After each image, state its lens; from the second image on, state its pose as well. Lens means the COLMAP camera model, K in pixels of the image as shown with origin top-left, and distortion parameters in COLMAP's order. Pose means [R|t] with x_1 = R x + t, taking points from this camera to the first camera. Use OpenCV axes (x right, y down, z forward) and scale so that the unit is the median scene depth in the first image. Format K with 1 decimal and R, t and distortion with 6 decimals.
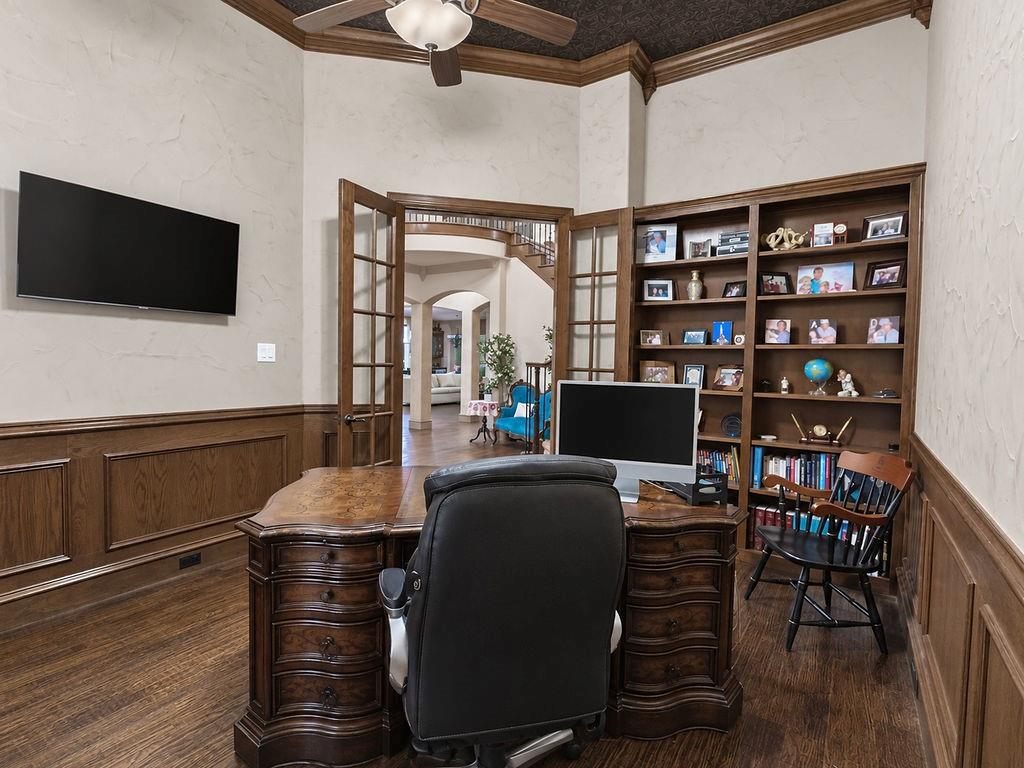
lens RADIAL K [[501.9, 0, 512.3], [0, 501.9, 380.9], [0, 0, 1]] dist [-0.000718, 0.001667]
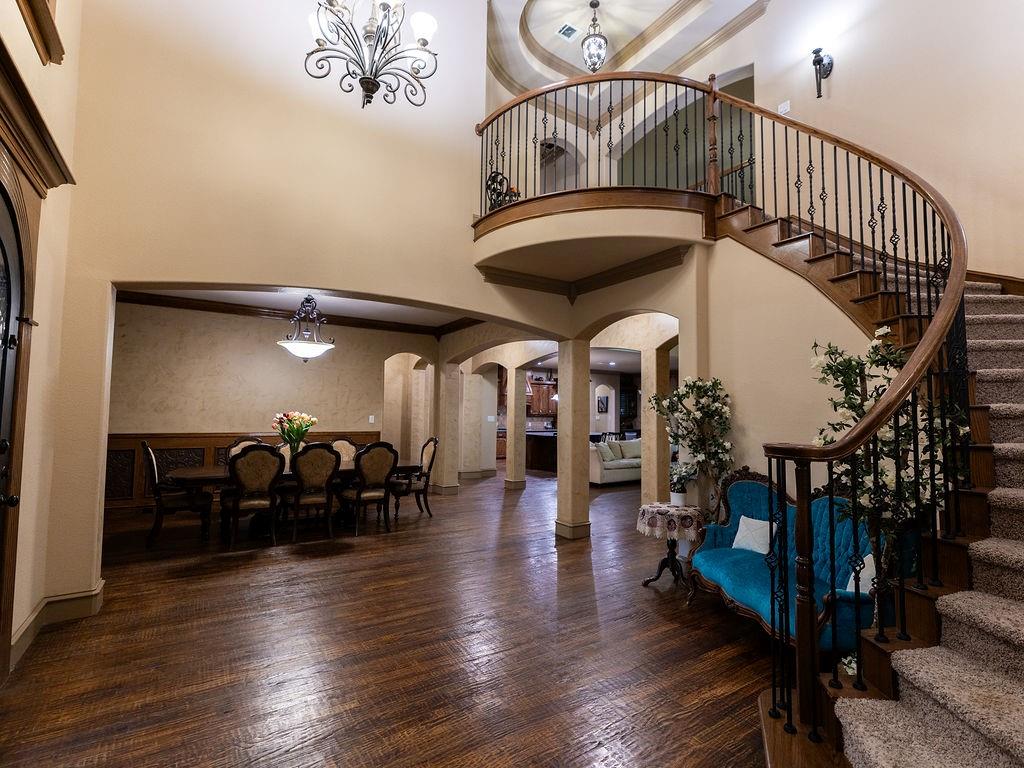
lens RADIAL K [[501.9, 0, 511.6], [0, 501.9, 380.7], [0, 0, 1]] dist [-0.000718, 0.001667]
pose [[0.918297, -0.034802, -0.394360, 0.003054], [-0.011222, 0.993440, -0.113802, -0.028911], [0.395733, 0.108929, 0.911882, 0.437808]]
